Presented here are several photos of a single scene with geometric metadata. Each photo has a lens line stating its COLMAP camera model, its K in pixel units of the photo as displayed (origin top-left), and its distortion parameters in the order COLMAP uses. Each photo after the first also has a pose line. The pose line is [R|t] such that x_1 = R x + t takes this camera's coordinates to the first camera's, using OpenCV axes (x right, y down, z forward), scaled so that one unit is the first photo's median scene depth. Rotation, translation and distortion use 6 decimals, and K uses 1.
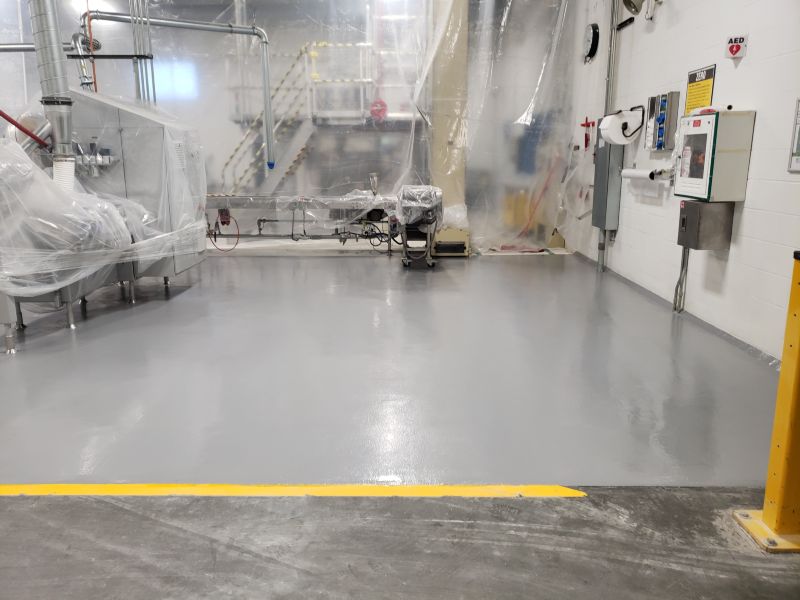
lens RADIAL K [[623.8, 0, 386.1], [0, 623.8, 301.2], [0, 0, 1]] dist [0.004404, 0.006444]
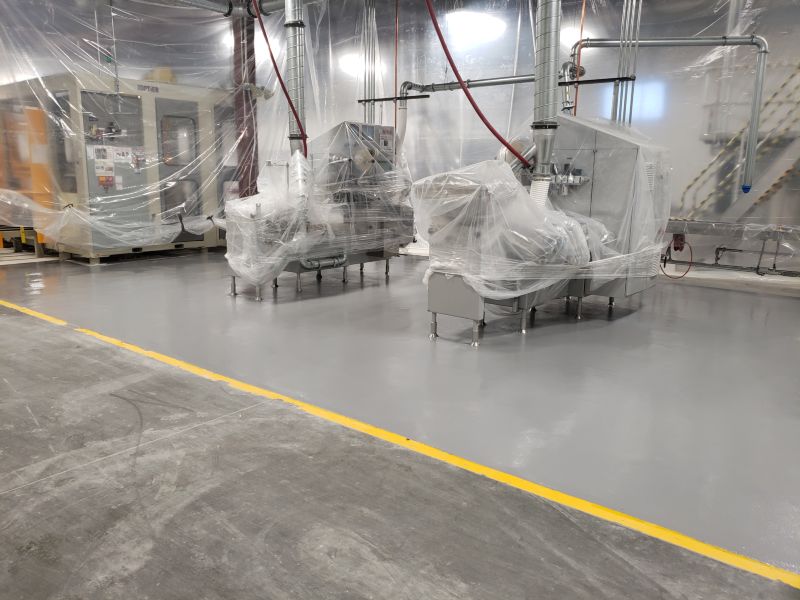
lens RADIAL K [[623.8, 0, 386.1], [0, 623.8, 301.2], [0, 0, 1]] dist [0.004404, 0.006444]
pose [[0.785595, 0.138857, -0.602958, -0.040454], [-0.157164, 0.987314, 0.022602, 0.001277], [0.598447, 0.077008, 0.797453, -0.009645]]
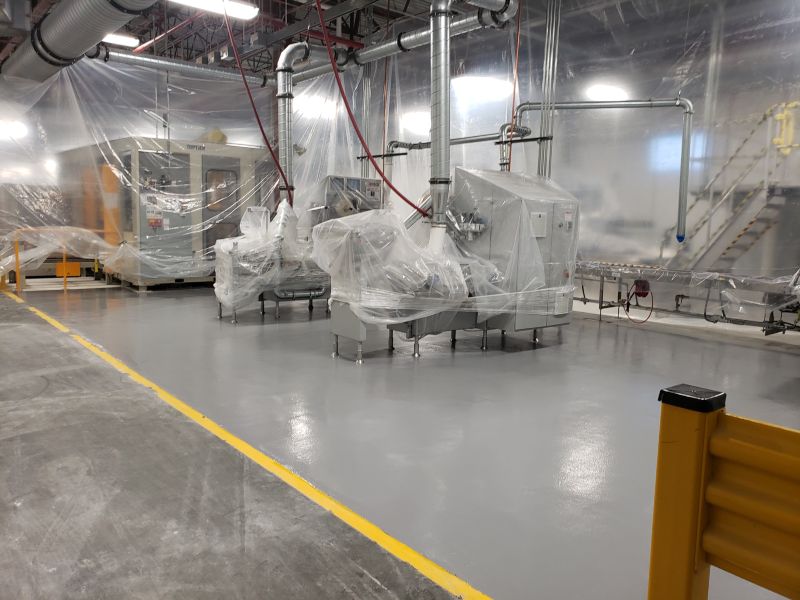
lens RADIAL K [[618.7, 0, 400.8], [0, 618.7, 307.9], [0, 0, 1]] dist [0.008474, 0.002309]
pose [[0.656451, 0.130534, -0.742989, 0.362014], [-0.199996, 0.979786, -0.004566, -0.039325], [0.727374, 0.151592, 0.669288, 0.120922]]
